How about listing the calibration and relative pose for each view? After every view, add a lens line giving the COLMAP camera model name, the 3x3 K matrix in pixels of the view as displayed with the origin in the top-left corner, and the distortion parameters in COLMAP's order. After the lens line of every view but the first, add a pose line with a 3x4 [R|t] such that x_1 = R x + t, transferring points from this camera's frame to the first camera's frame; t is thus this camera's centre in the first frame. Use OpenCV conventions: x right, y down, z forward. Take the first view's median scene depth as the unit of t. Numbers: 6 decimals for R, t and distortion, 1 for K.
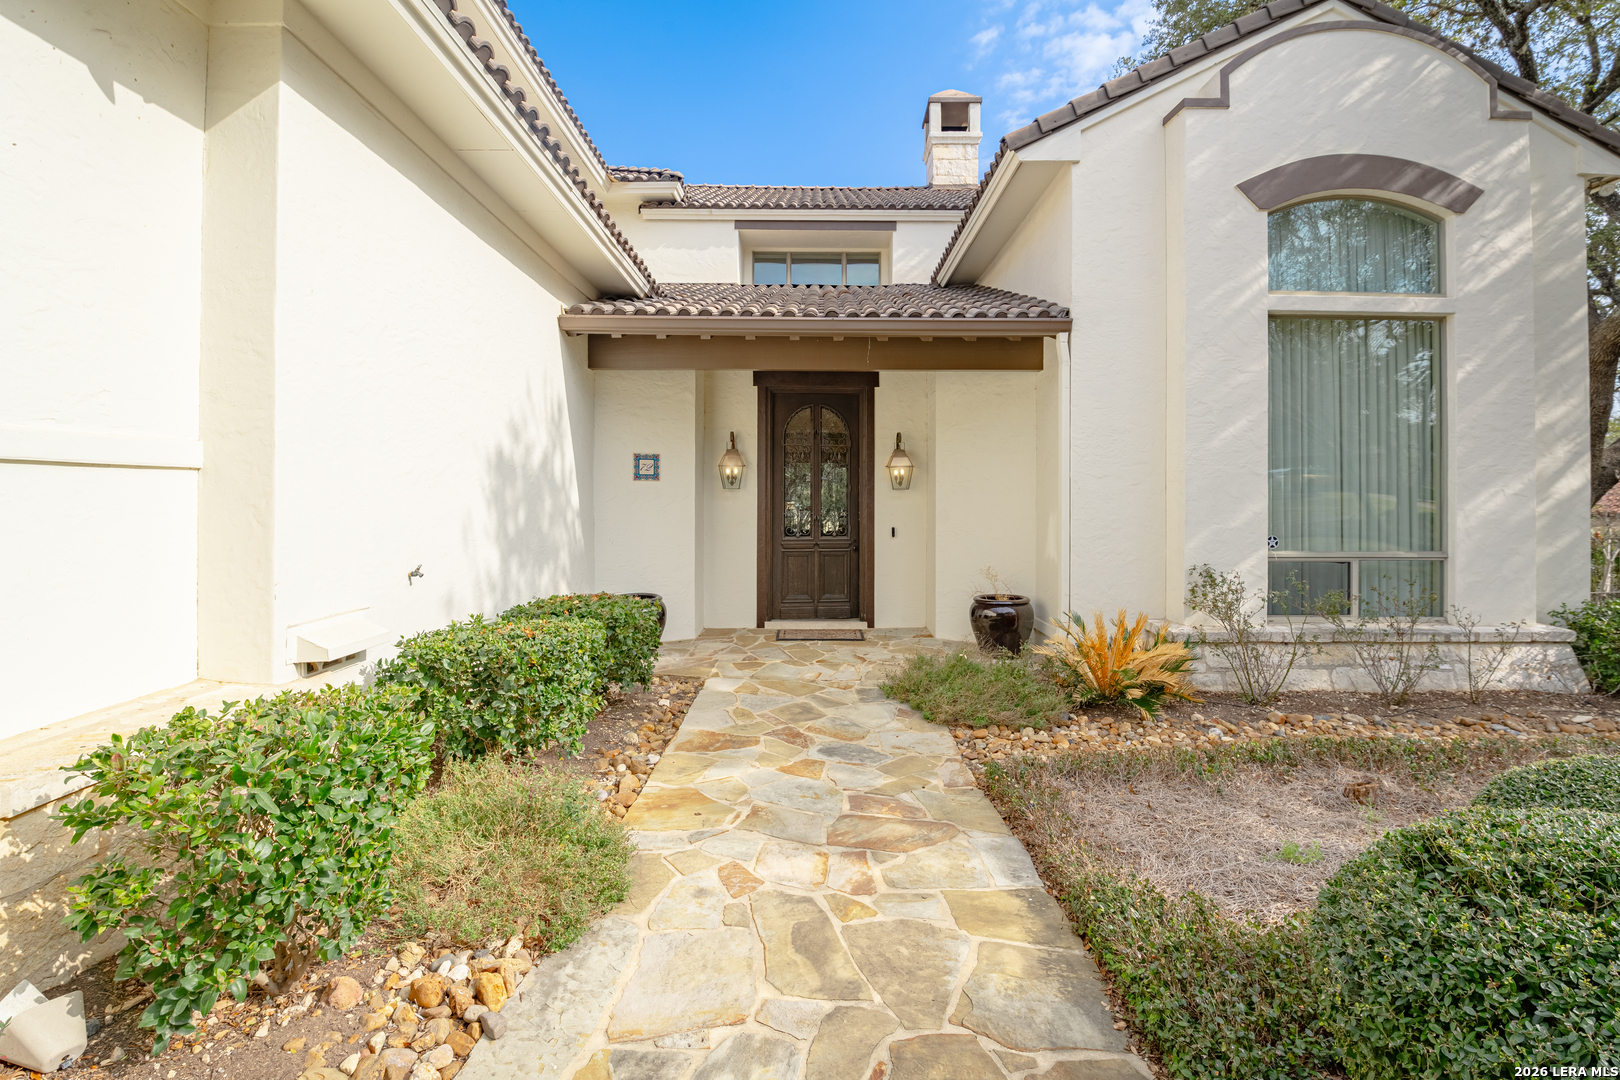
lens RADIAL K [[715.2, 0, 801.5], [0, 715.2, 505.0], [0, 0, 1]] dist [-0.019998, -0.000096]
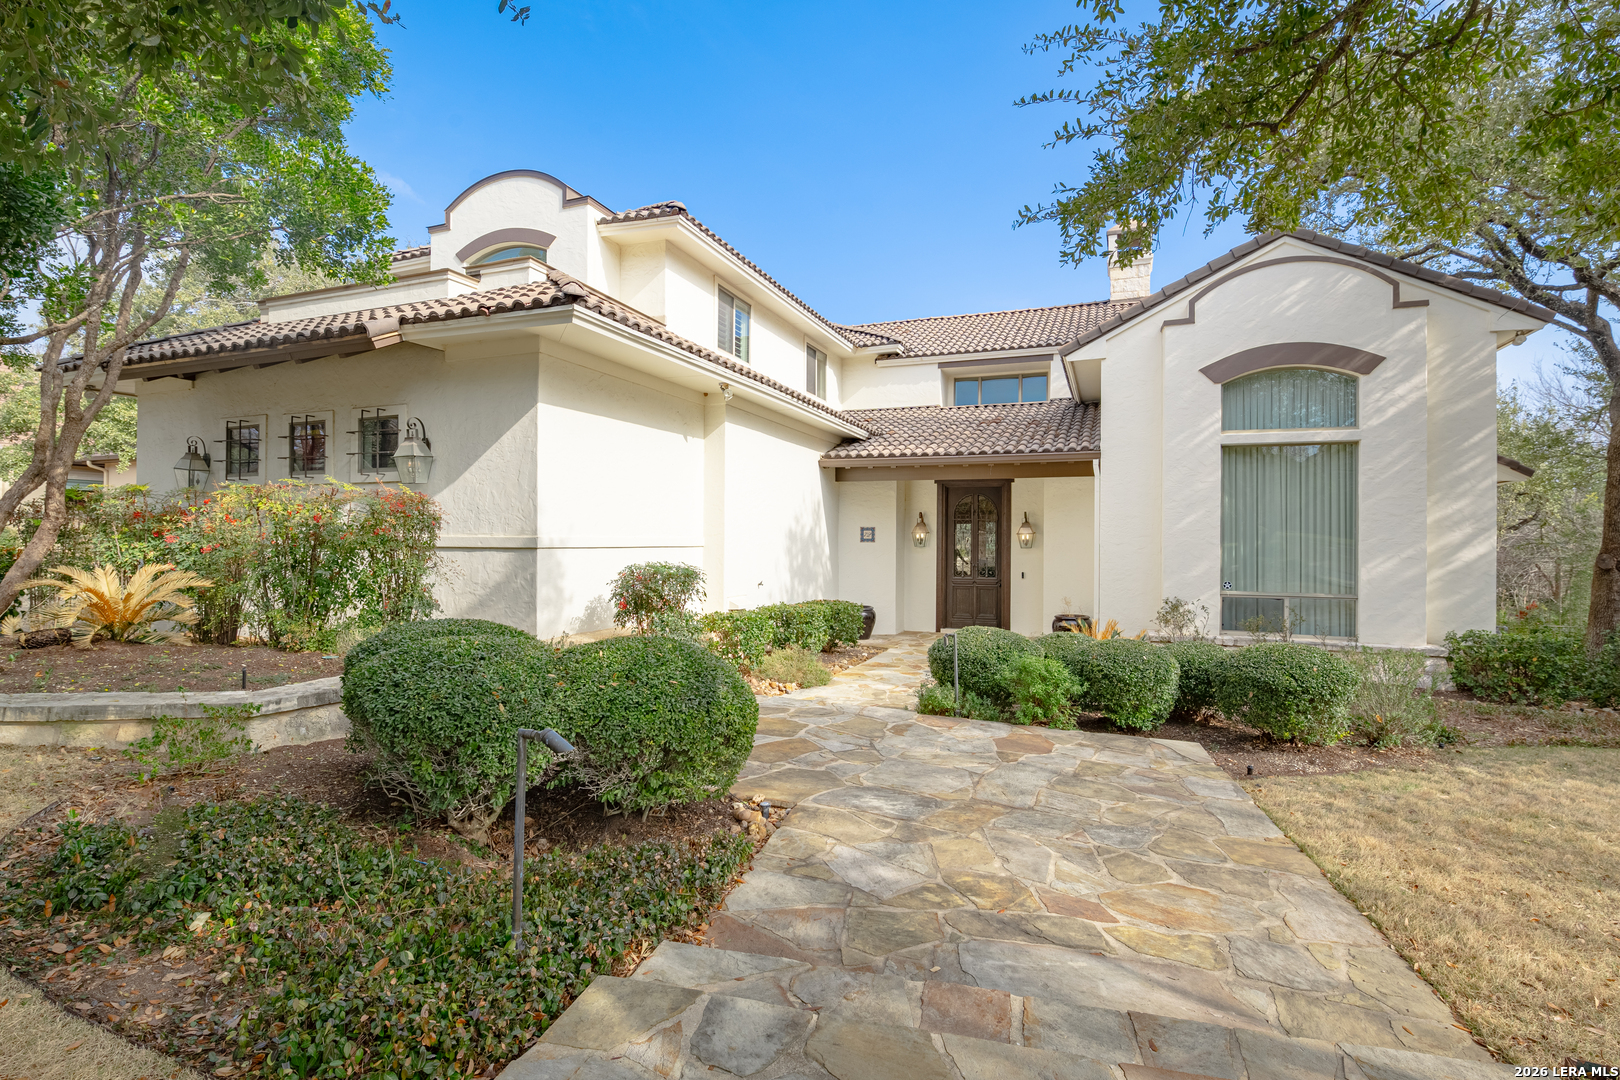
lens RADIAL K [[757.3, 0, 785.7], [0, 757.3, 539.4], [0, 0, 1]] dist [-0.029750, -0.000261]
pose [[0.919285, 0.003944, -0.393572, 0.345576], [-0.008667, 0.999910, -0.010224, -0.021421], [0.393497, 0.012810, 0.919237, -0.827415]]
